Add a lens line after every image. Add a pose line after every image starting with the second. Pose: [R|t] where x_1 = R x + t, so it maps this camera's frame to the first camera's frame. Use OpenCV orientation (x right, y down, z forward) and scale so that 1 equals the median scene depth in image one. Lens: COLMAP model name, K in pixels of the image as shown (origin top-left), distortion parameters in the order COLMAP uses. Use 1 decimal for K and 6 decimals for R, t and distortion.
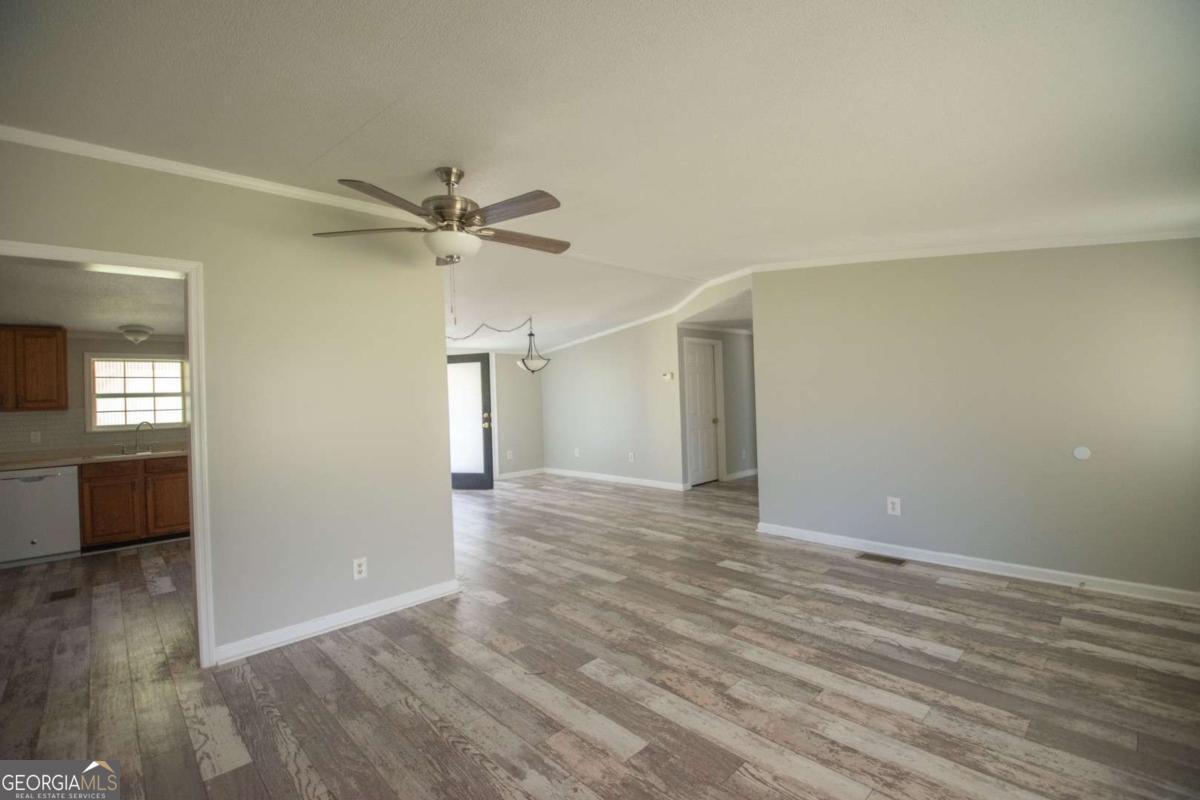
lens RADIAL K [[533.8, 0, 601.6], [0, 533.8, 390.6], [0, 0, 1]] dist [-0.002290, -0.000721]
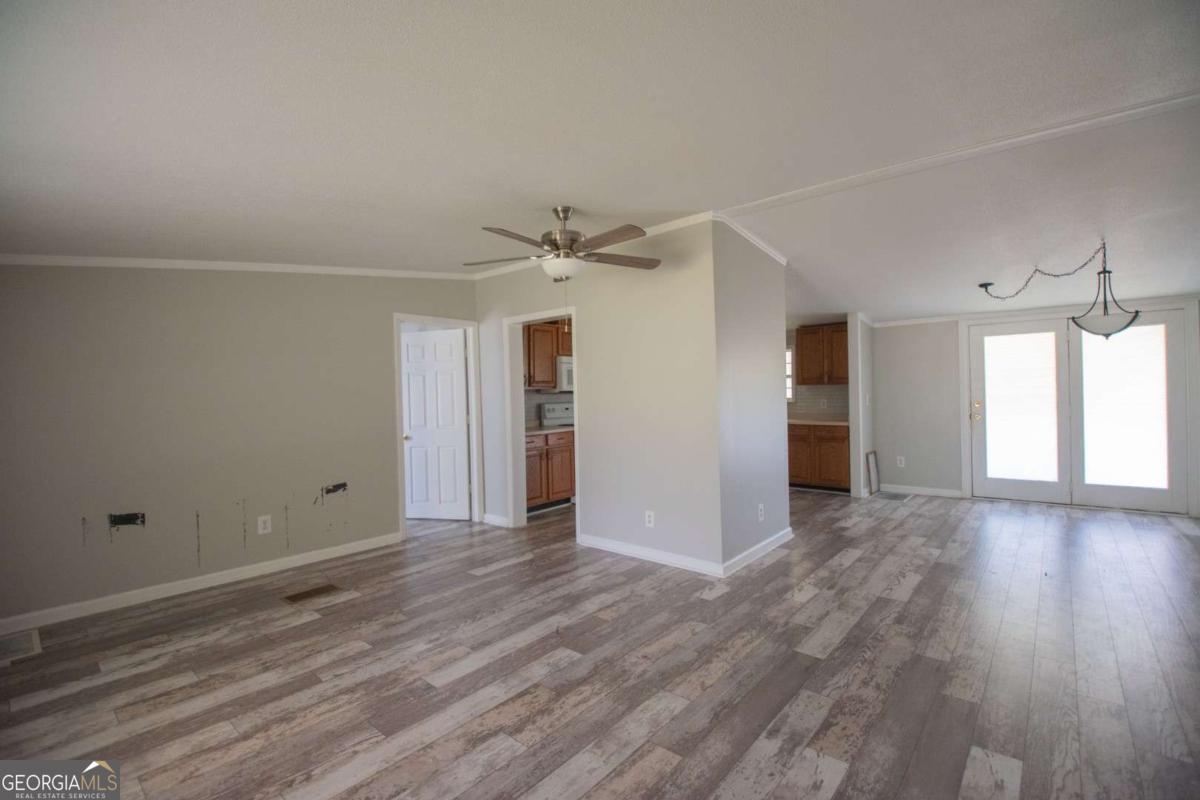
lens RADIAL K [[533.8, 0, 601.6], [0, 533.8, 390.6], [0, 0, 1]] dist [-0.002290, -0.000721]
pose [[0.097593, 0.036994, -0.994539, 0.899369], [0.022488, 0.998972, 0.039366, -0.024412], [0.994972, -0.026207, 0.096660, 0.891316]]
